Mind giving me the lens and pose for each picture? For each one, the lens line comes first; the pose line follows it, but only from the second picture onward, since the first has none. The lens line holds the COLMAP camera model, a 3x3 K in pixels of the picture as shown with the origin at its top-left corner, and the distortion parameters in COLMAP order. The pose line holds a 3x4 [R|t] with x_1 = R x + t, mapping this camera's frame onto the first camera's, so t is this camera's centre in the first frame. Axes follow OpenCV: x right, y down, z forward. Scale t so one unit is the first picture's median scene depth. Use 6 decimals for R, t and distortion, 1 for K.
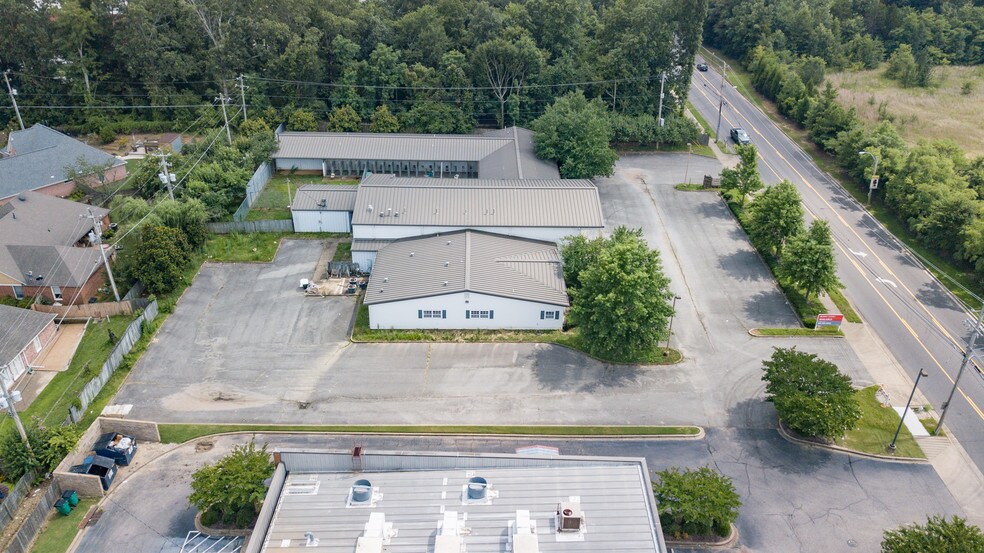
lens RADIAL K [[752.2, 0, 492.0], [0, 752.2, 276.5], [0, 0, 1]] dist [0.007017, -0.013078]
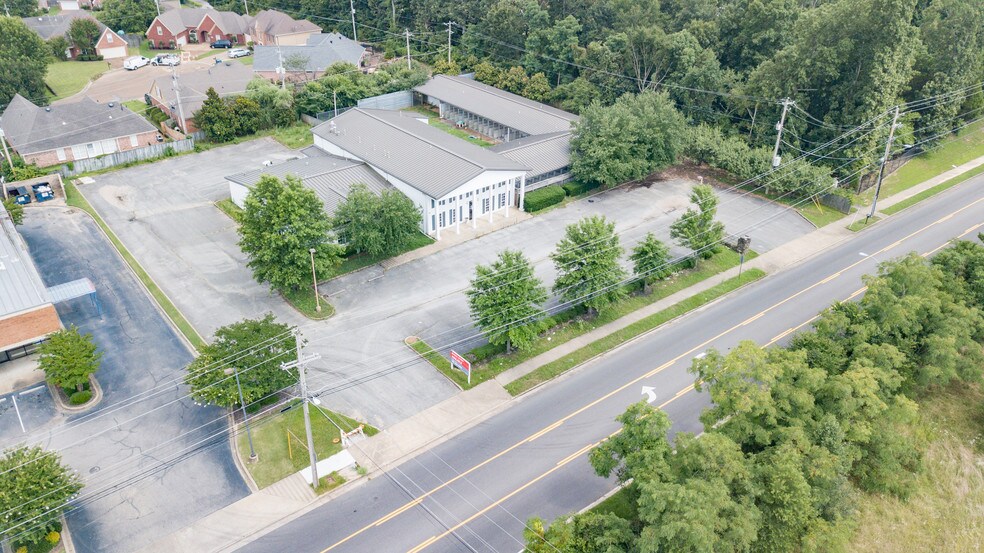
lens RADIAL K [[752.2, 0, 492.0], [0, 752.2, 276.5], [0, 0, 1]] dist [0.007017, -0.013078]
pose [[0.624095, 0.372679, -0.686743, 0.701438], [-0.379239, 0.912931, 0.150782, -0.116127], [0.683142, 0.166338, 0.711090, 0.303814]]
